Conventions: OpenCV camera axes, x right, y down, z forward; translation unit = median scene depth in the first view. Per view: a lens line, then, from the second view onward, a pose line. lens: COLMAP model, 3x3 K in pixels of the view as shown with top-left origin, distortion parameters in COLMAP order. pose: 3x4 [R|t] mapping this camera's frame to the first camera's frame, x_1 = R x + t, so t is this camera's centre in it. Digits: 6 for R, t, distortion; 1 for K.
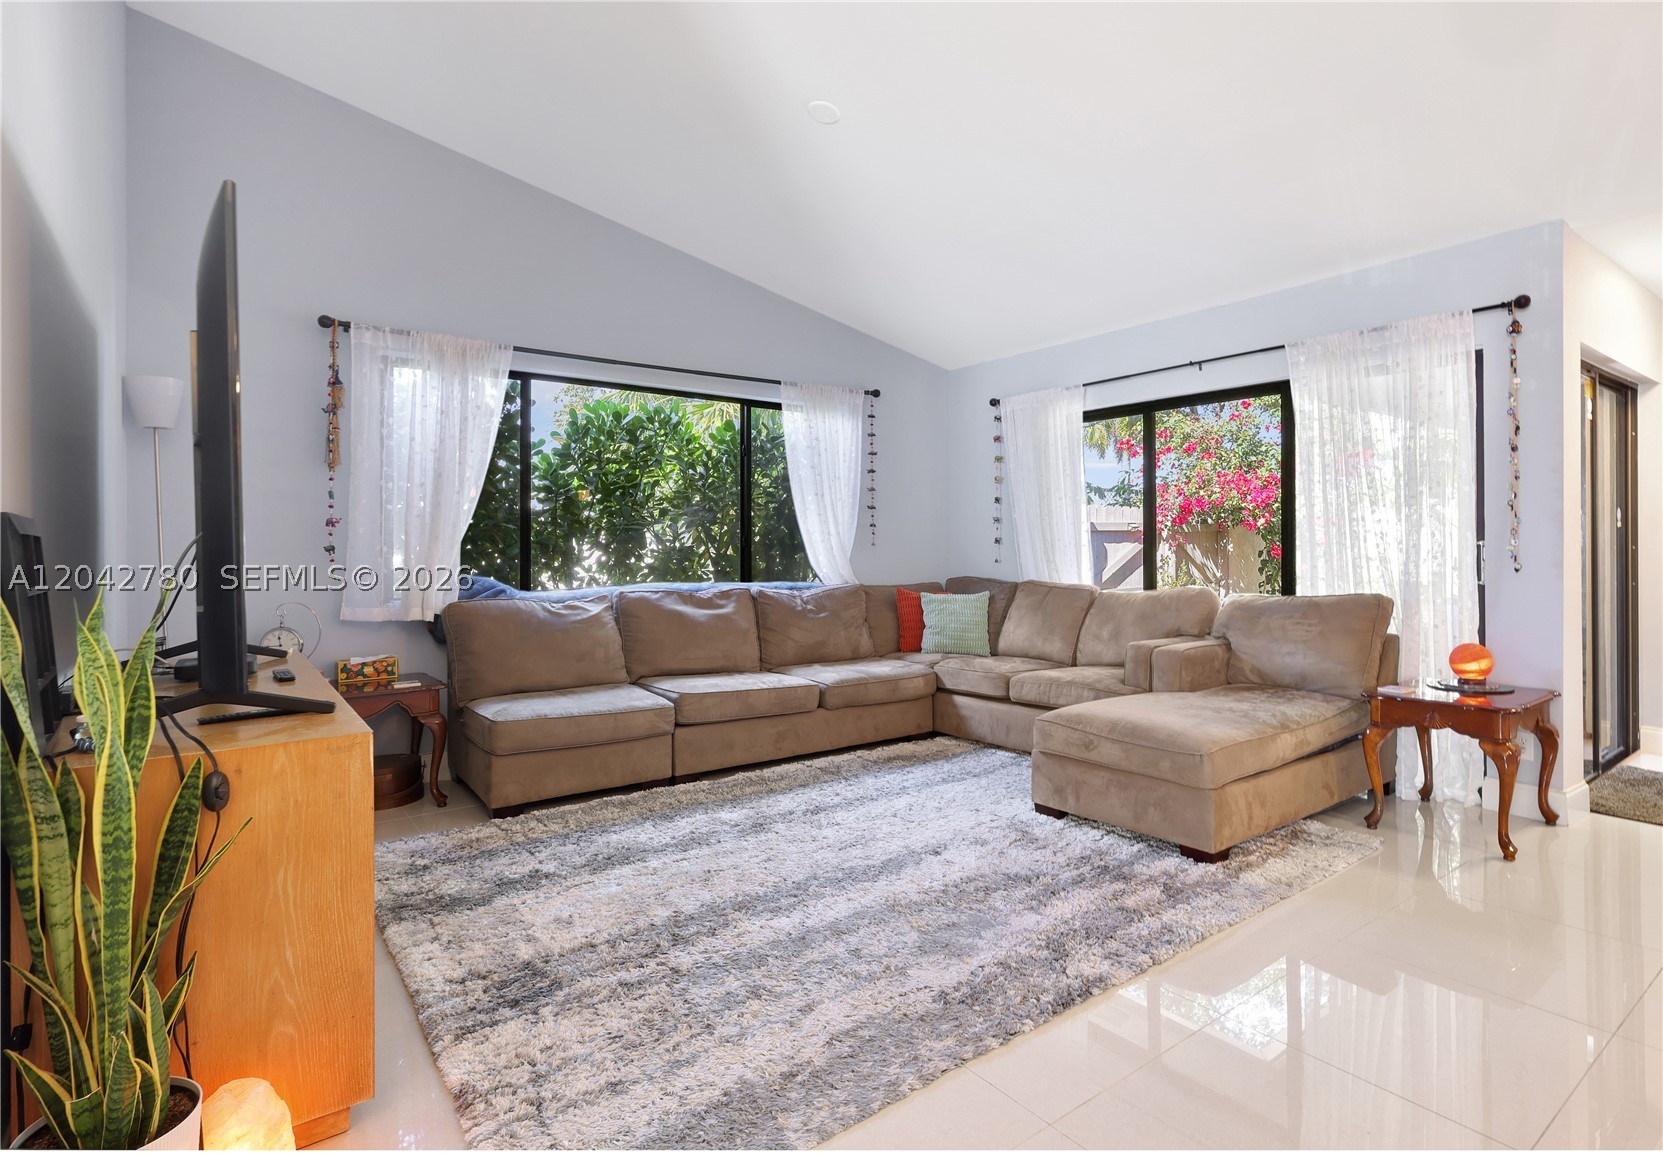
lens RADIAL K [[844.7, 0, 834.7], [0, 844.7, 550.0], [0, 0, 1]] dist [0.001951, 0.000284]
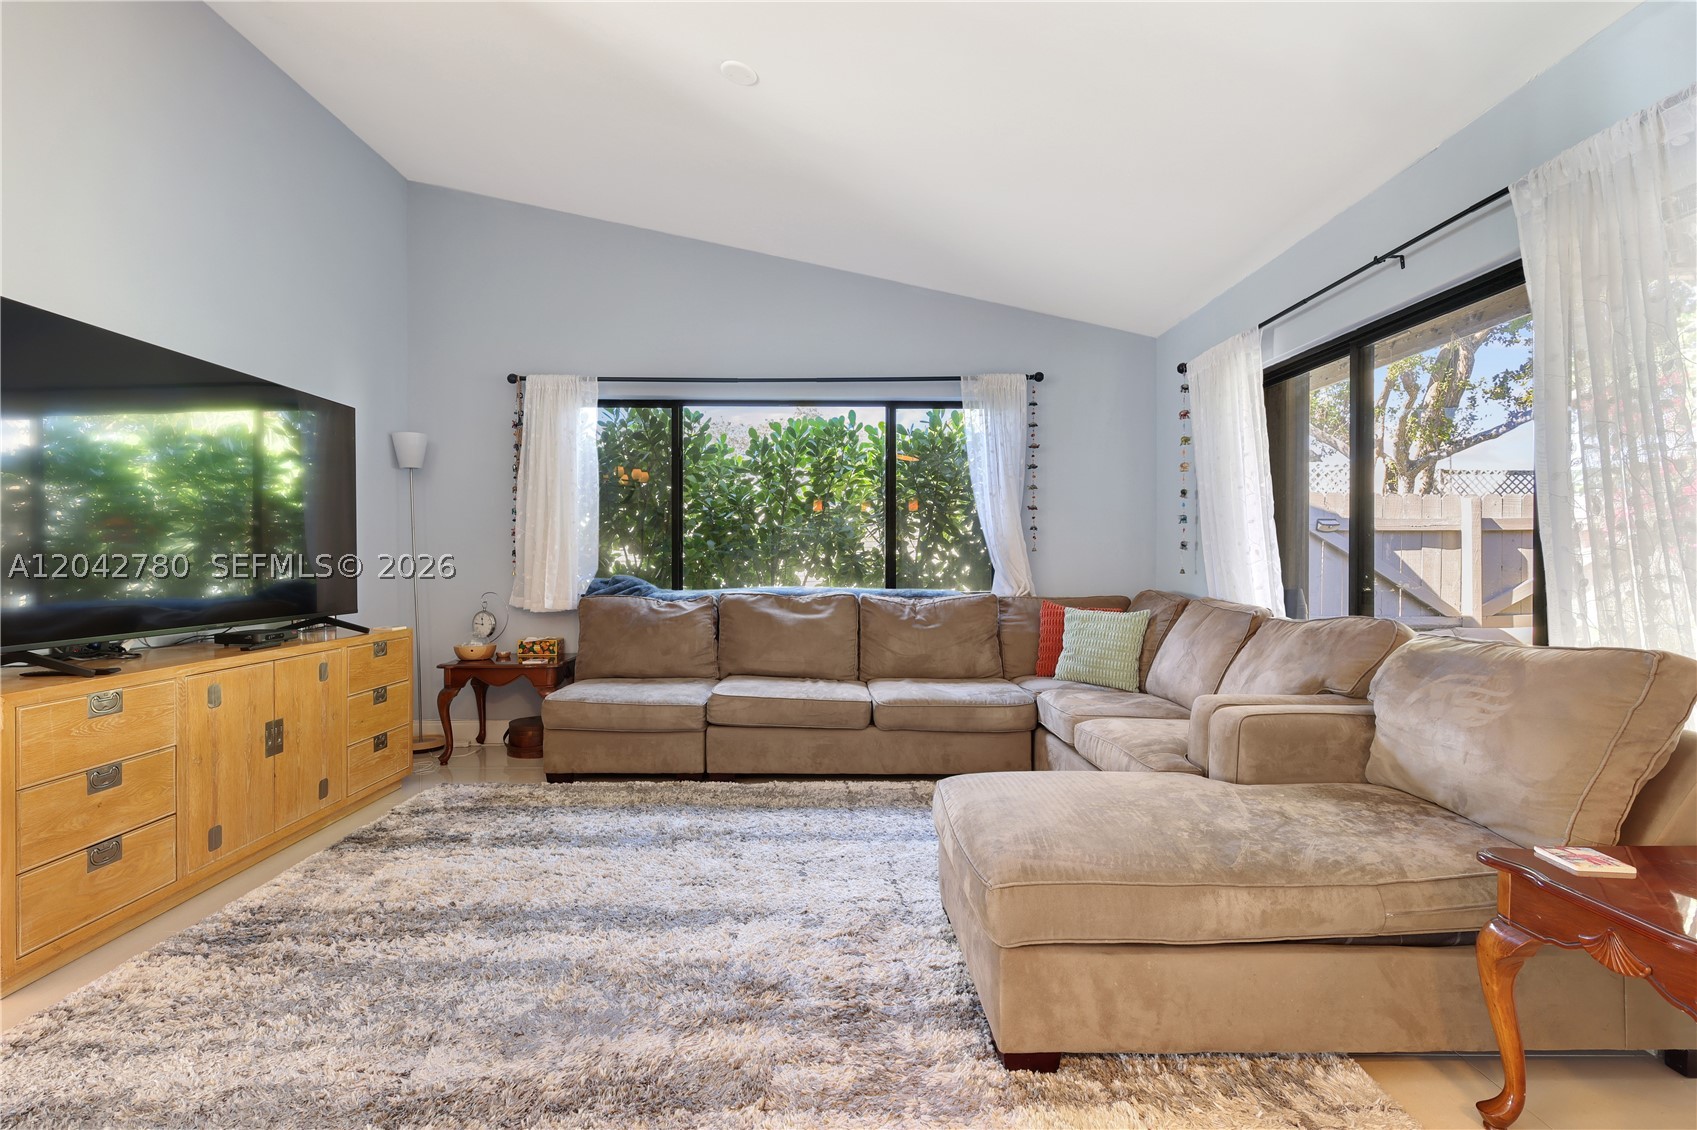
lens RADIAL K [[749.5, 0, 883.4], [0, 749.5, 564.1], [0, 0, 1]] dist [0.002140, 0.000394]
pose [[0.807920, 0.012393, -0.589162, 0.532231], [-0.005565, 0.999895, 0.013402, -0.001968], [0.589266, -0.007549, 0.807904, 0.391129]]
